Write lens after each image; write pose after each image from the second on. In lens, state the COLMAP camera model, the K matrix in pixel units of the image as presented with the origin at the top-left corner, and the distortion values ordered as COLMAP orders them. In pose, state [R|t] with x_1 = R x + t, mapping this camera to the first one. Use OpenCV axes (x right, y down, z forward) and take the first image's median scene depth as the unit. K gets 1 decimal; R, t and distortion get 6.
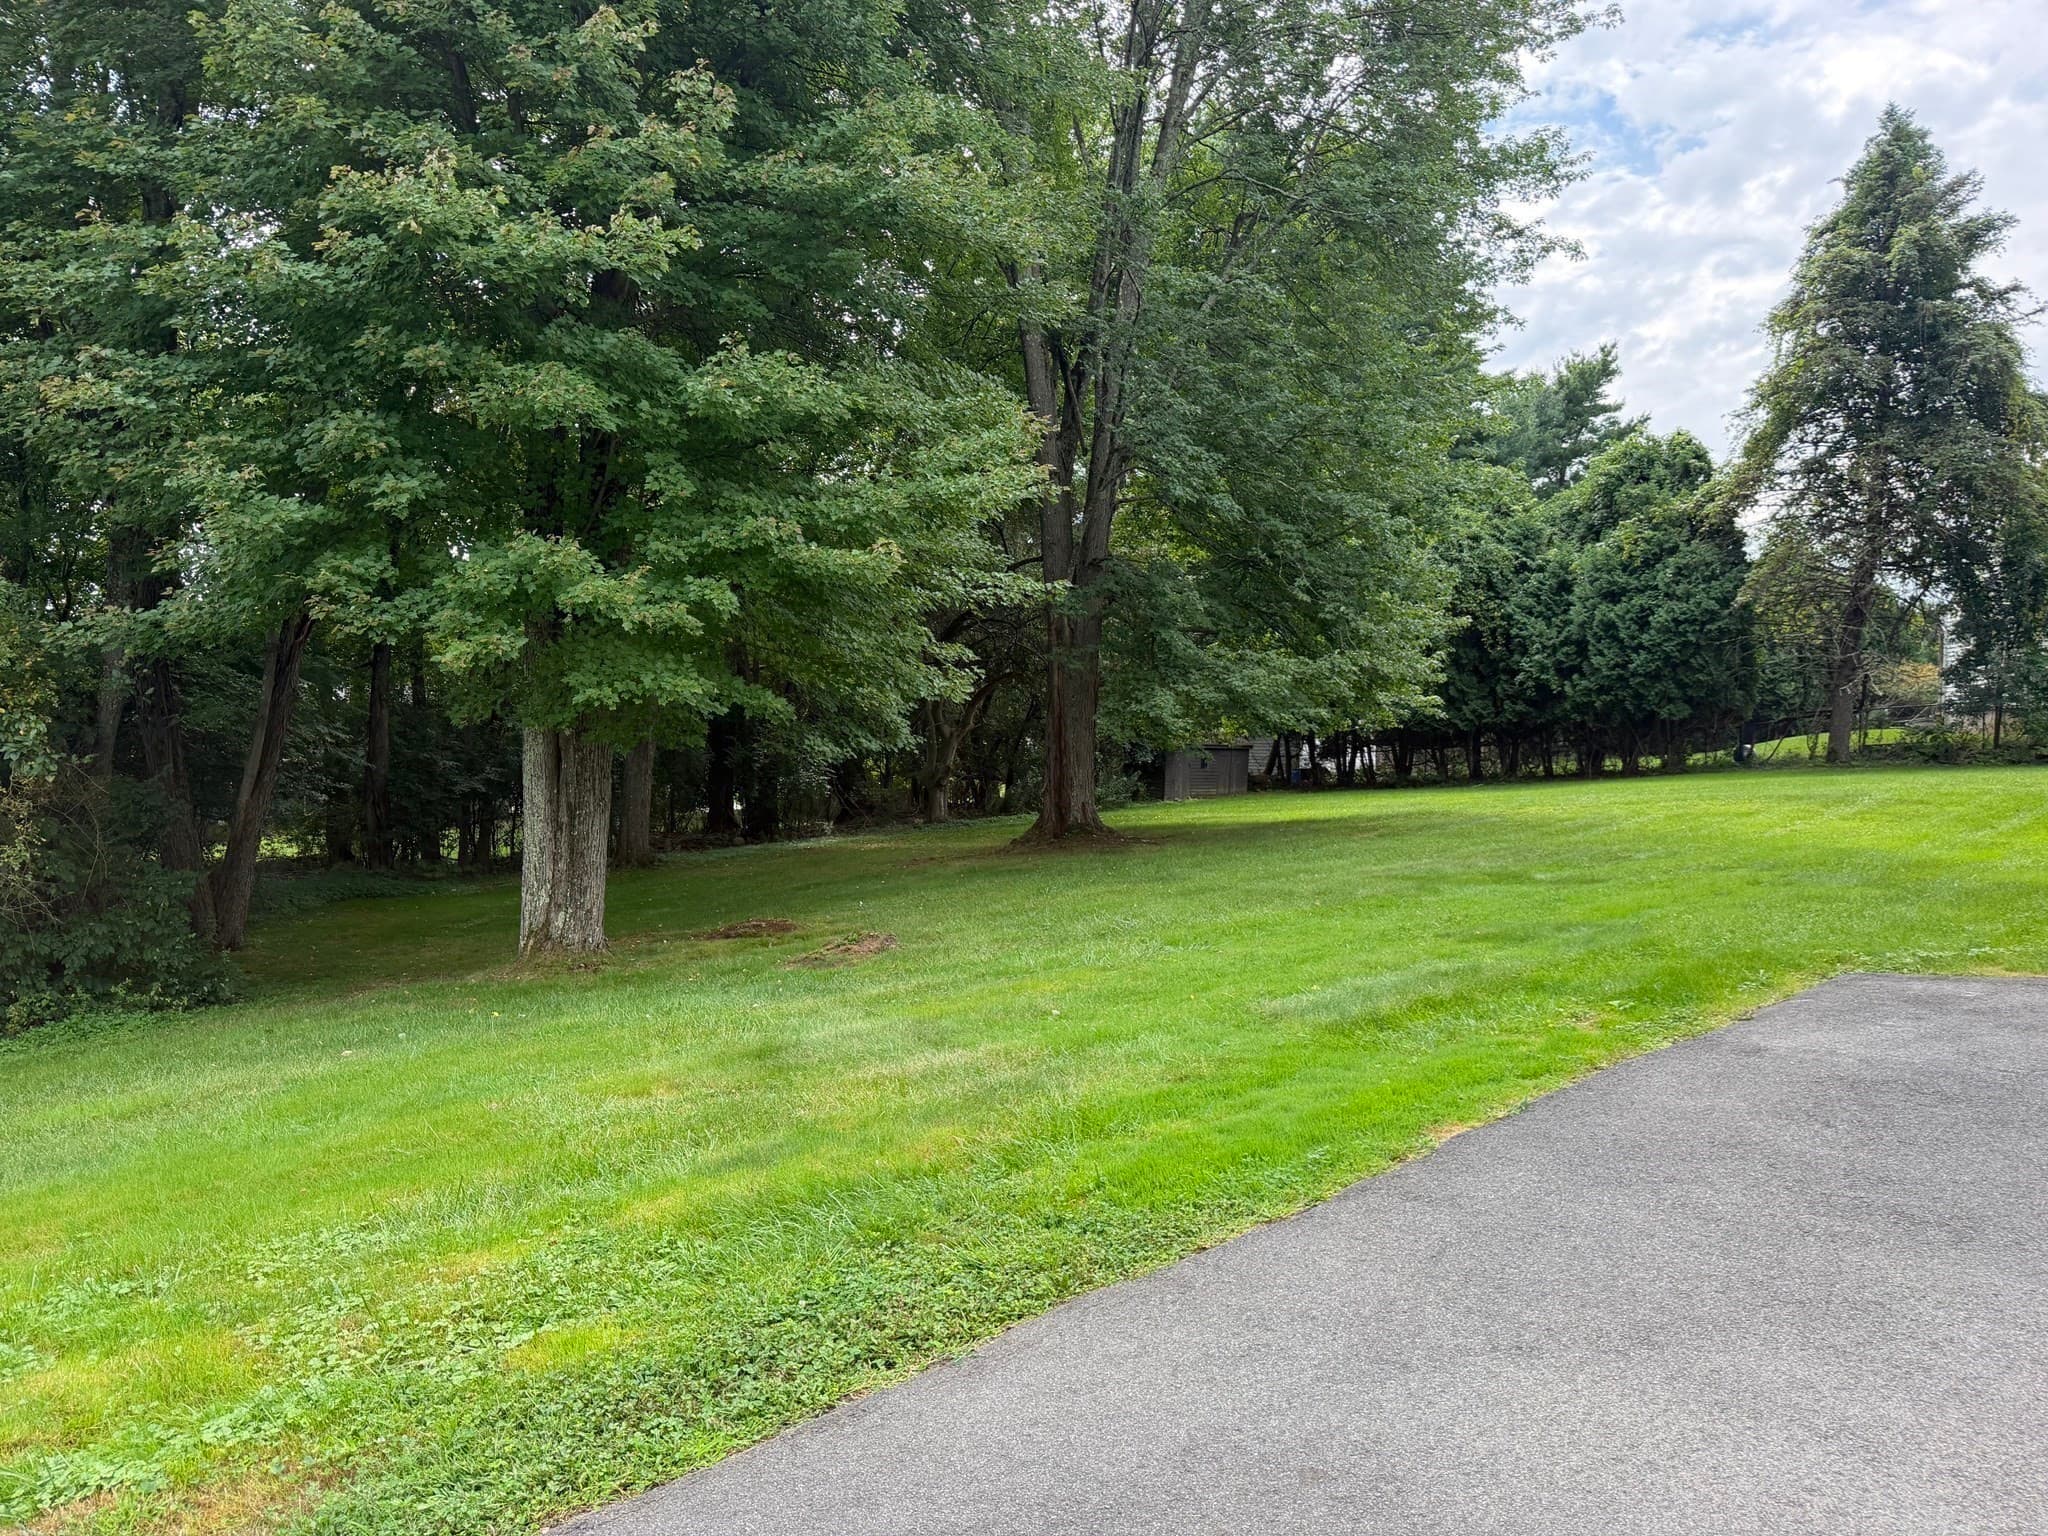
lens RADIAL K [[1381.4, 0, 1031.5], [0, 1381.4, 760.7], [0, 0, 1]] dist [0.007027, -0.004194]
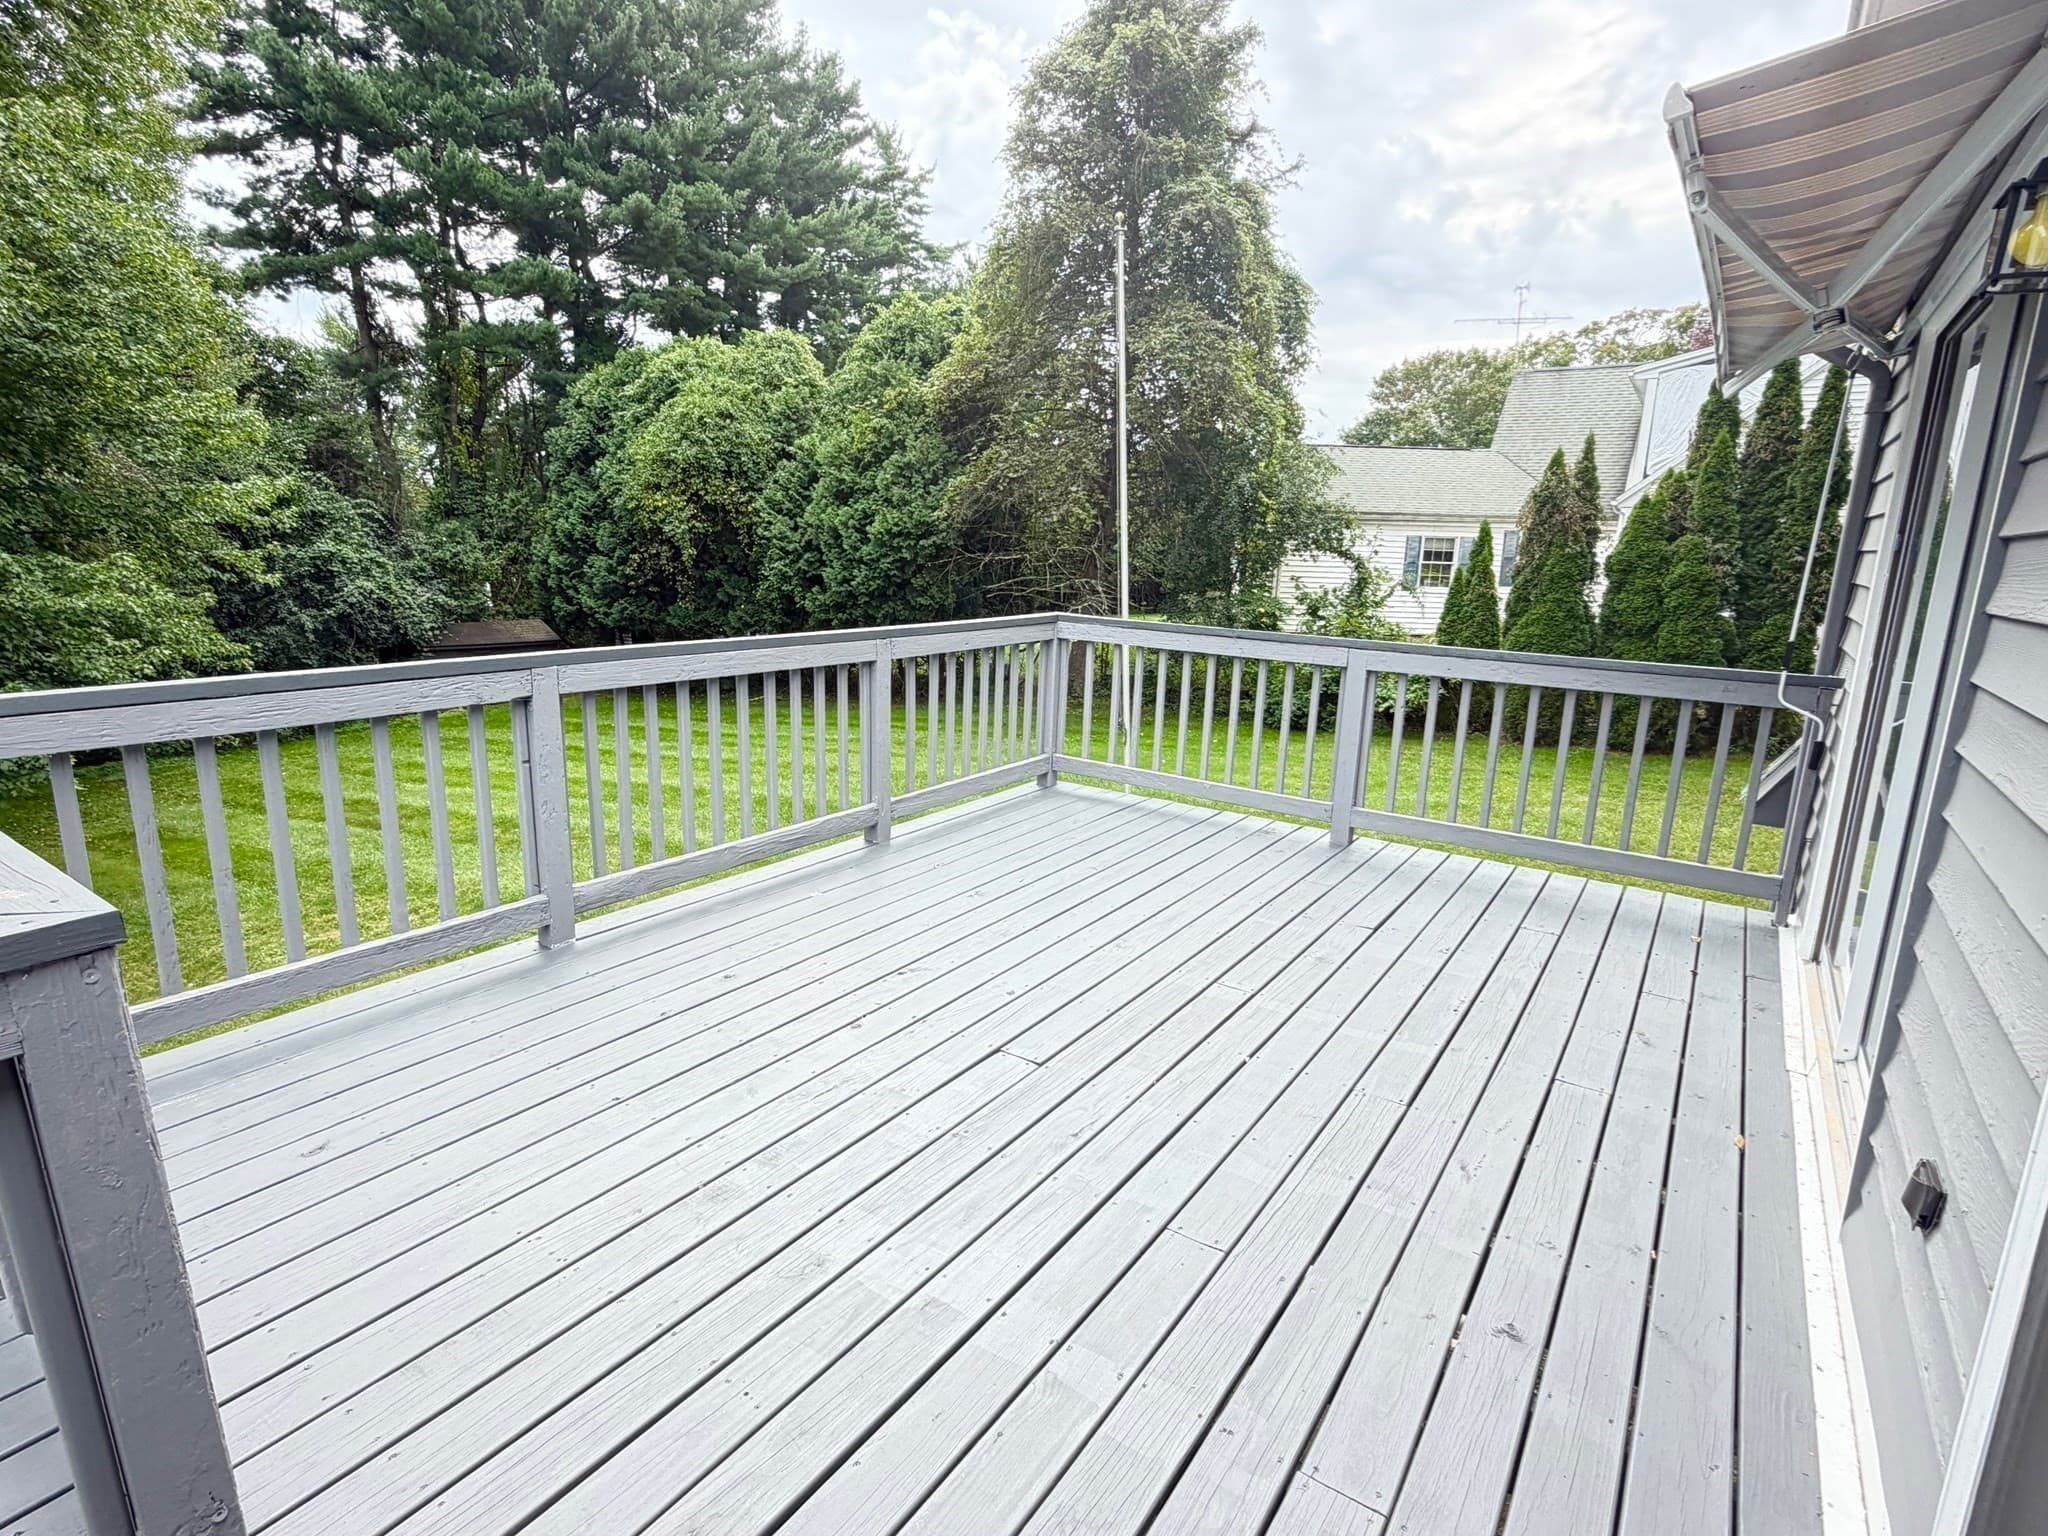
lens RADIAL K [[1007.0, 0, 1011.1], [0, 1007.0, 764.3], [0, 0, 1]] dist [-0.019181, -0.000394]
pose [[0.977105, -0.028304, 0.210867, 0.391499], [-0.013142, 0.981189, 0.192600, -0.079126], [-0.212352, -0.190961, 0.958353, 0.361442]]
